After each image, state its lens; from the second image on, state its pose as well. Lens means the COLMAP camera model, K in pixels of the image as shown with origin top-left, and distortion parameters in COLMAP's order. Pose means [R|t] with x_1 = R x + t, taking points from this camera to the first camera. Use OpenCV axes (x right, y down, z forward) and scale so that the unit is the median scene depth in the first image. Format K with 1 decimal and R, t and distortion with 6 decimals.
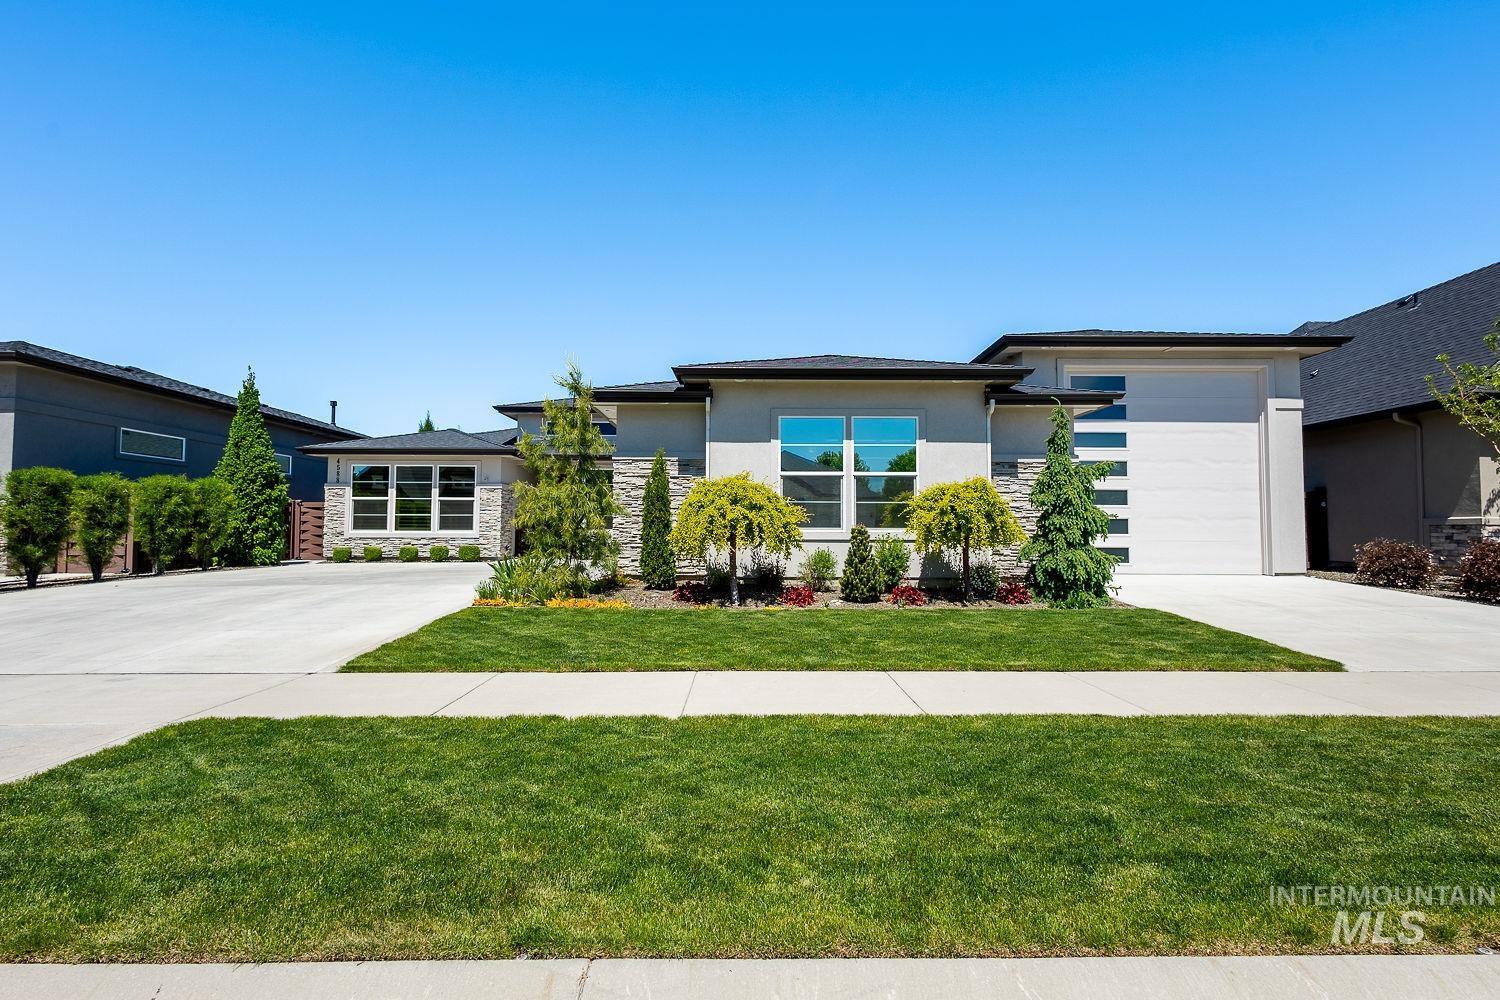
lens RADIAL K [[694.5, 0, 748.0], [0, 694.5, 499.3], [0, 0, 1]] dist [0.012810, -0.005491]
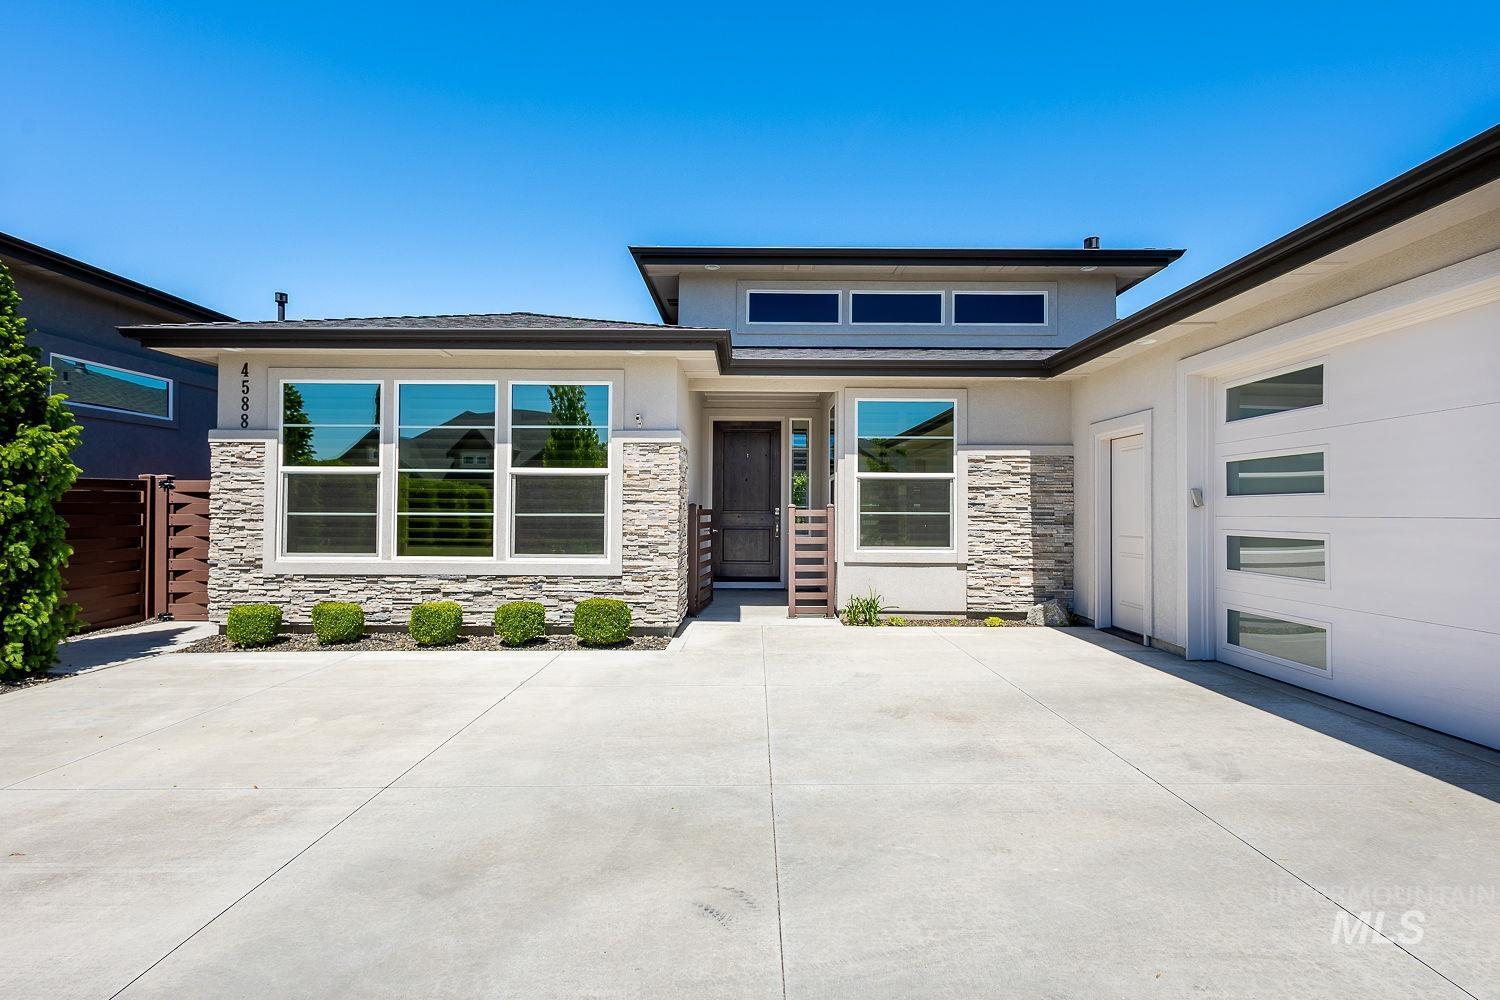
lens RADIAL K [[694.5, 0, 748.0], [0, 694.5, 499.3], [0, 0, 1]] dist [0.012810, -0.005491]
pose [[0.999994, 0.000807, -0.003421, -0.316398], [-0.000689, 0.999412, 0.034277, 0.001480], [0.003446, -0.034274, 0.999407, 0.625488]]
